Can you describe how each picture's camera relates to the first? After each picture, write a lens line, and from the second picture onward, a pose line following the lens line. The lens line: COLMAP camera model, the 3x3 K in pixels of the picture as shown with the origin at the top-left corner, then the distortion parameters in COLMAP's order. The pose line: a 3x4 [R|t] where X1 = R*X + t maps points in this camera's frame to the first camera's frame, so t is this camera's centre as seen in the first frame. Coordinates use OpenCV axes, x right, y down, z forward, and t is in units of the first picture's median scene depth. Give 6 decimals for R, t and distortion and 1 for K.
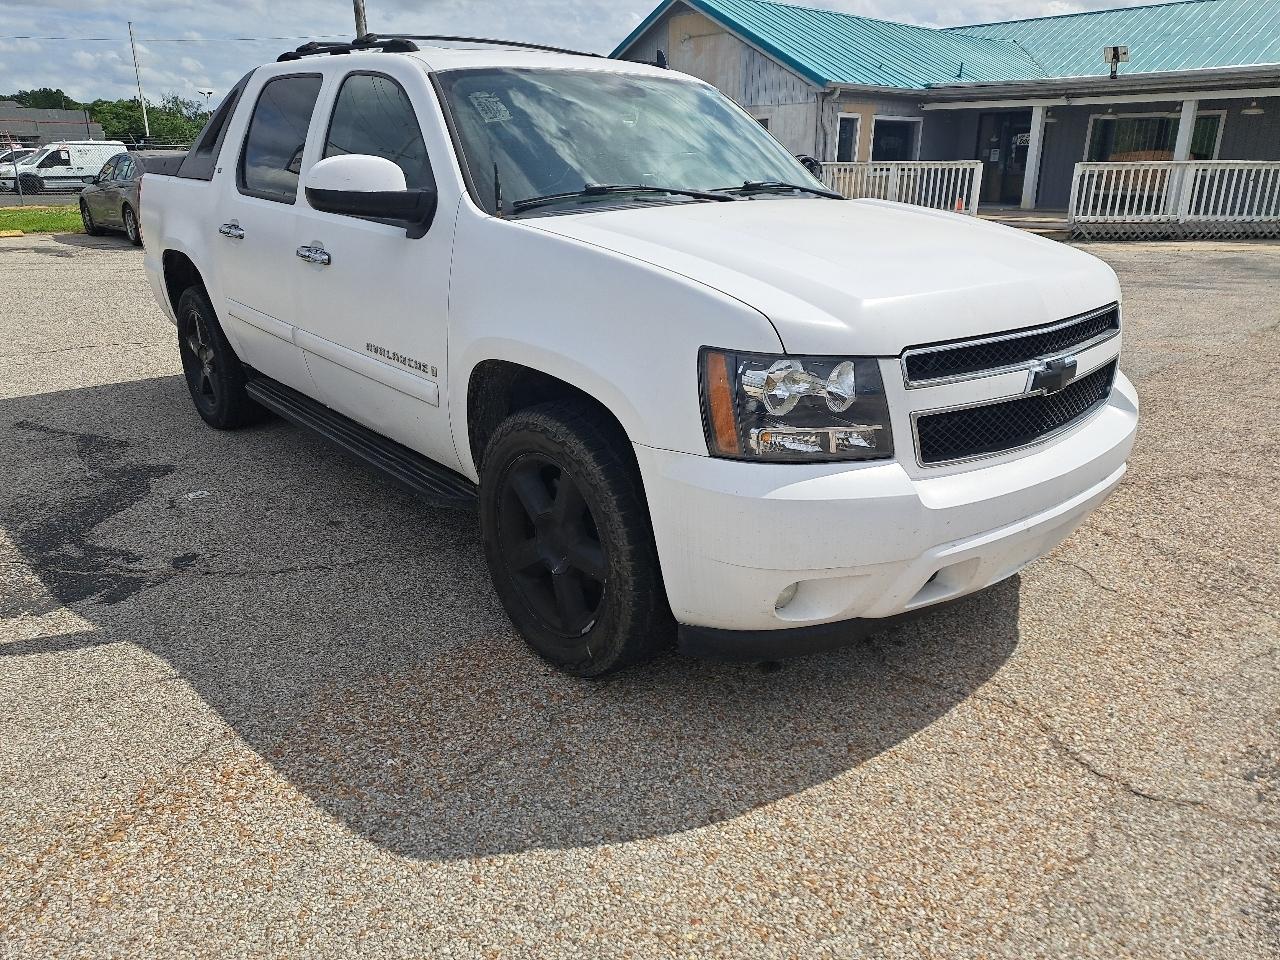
lens RADIAL K [[916.3, 0, 644.3], [0, 916.3, 436.4], [0, 0, 1]] dist [0.048106, -0.042652]
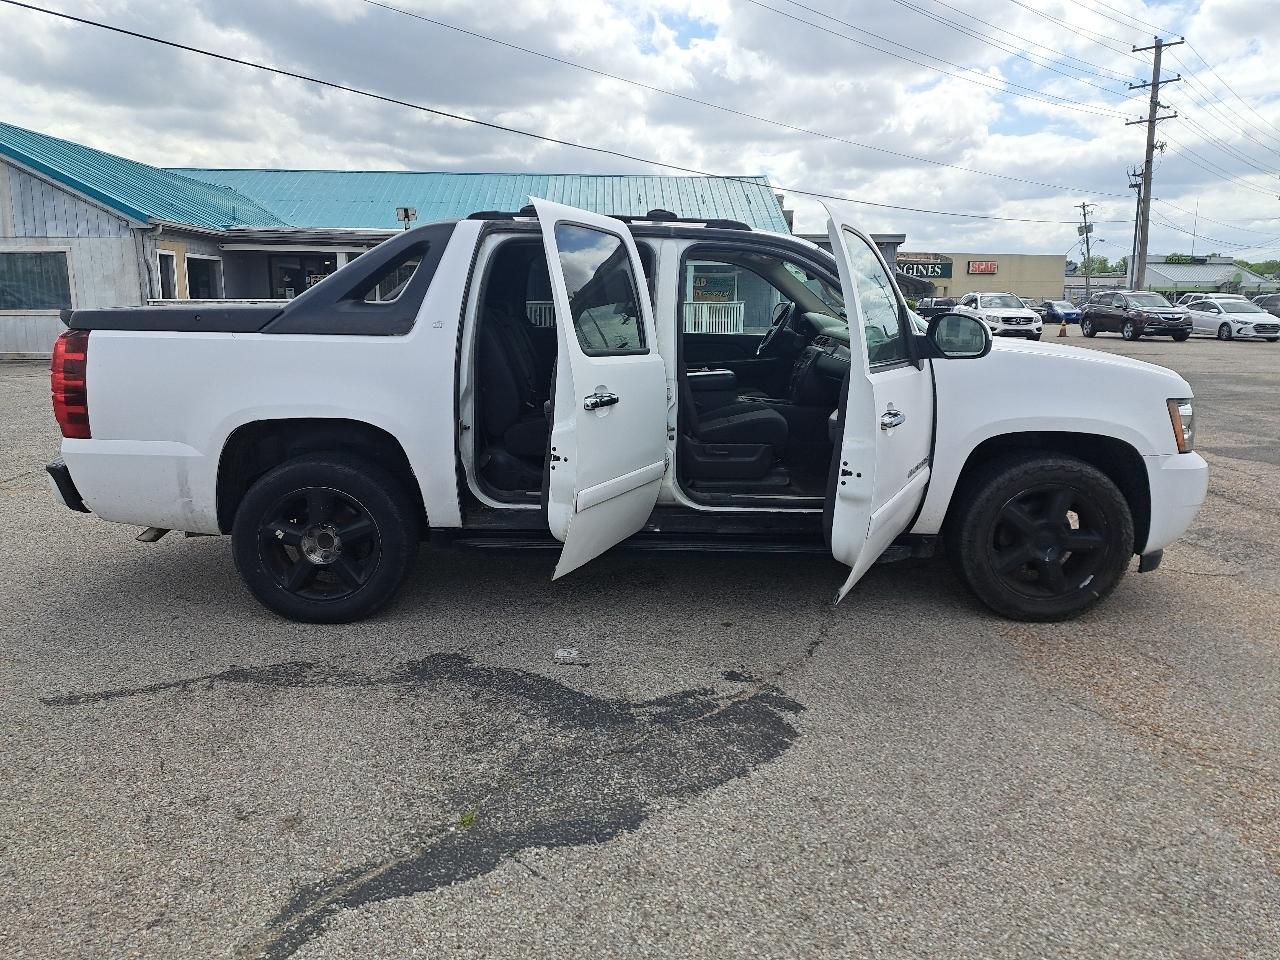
lens RADIAL K [[916.3, 0, 637.1], [0, 916.3, 416.4], [0, 0, 1]] dist [0.048106, -0.042652]
pose [[0.634851, -0.101086, 0.765993, -0.240590], [0.221012, 0.973737, -0.054673, -0.022641], [-0.740350, 0.204003, 0.640519, 0.060276]]
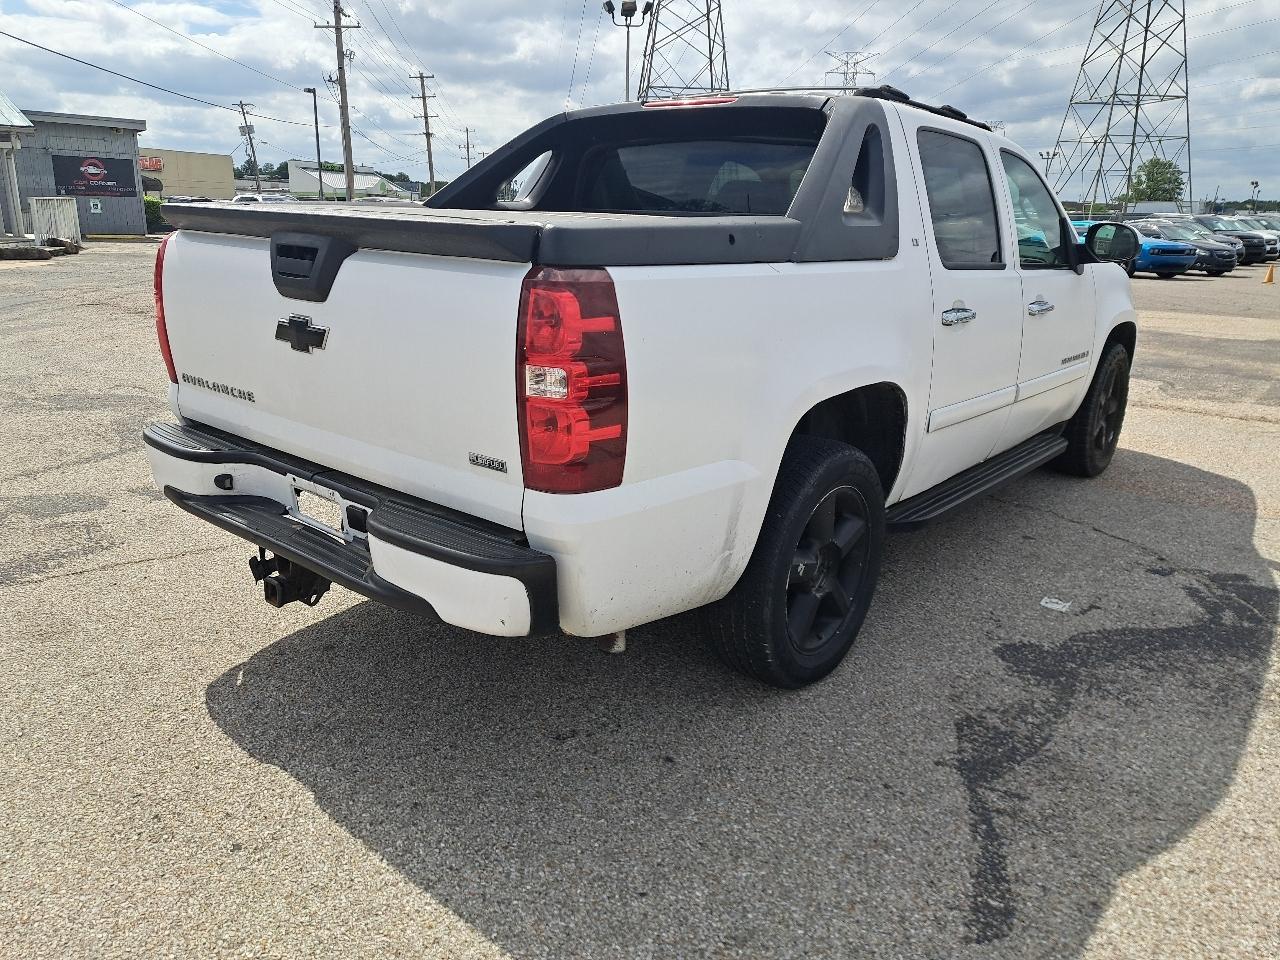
lens RADIAL K [[916.3, 0, 646.7], [0, 916.3, 440.0], [0, 0, 1]] dist [0.048106, -0.042652]
pose [[-0.176706, -0.243469, 0.953676, -0.257379], [0.256684, 0.923996, 0.283452, -0.091318], [-0.950204, 0.294881, -0.100781, 0.298141]]
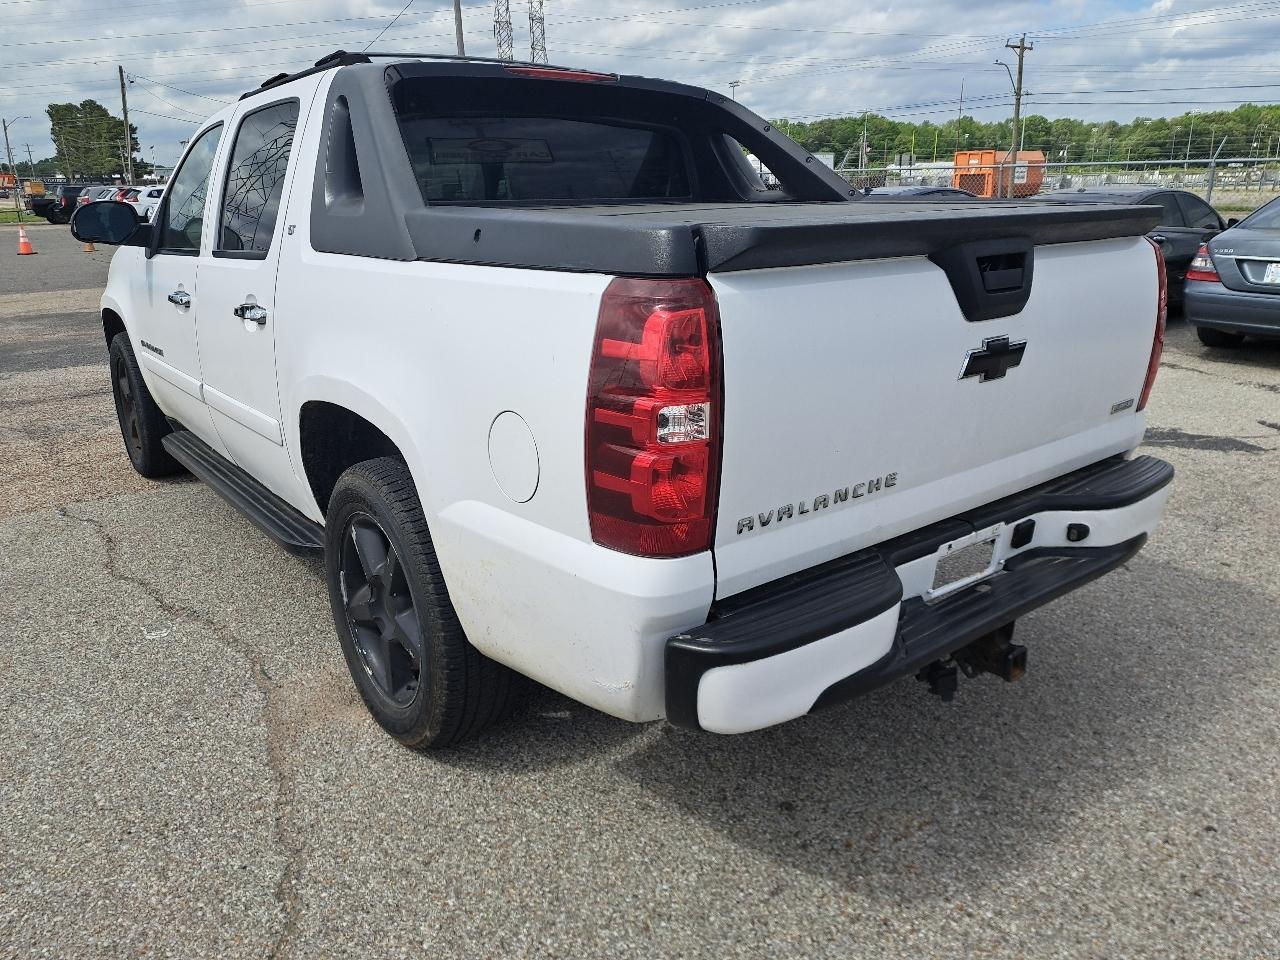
lens RADIAL K [[916.3, 0, 659.3], [0, 916.3, 448.5], [0, 0, 1]] dist [0.048106, -0.042652]
pose [[-0.999243, 0.004669, 0.038621, -0.093388], [0.024726, 0.842664, 0.537871, -0.129620], [-0.030033, 0.538419, -0.842142, 0.419865]]
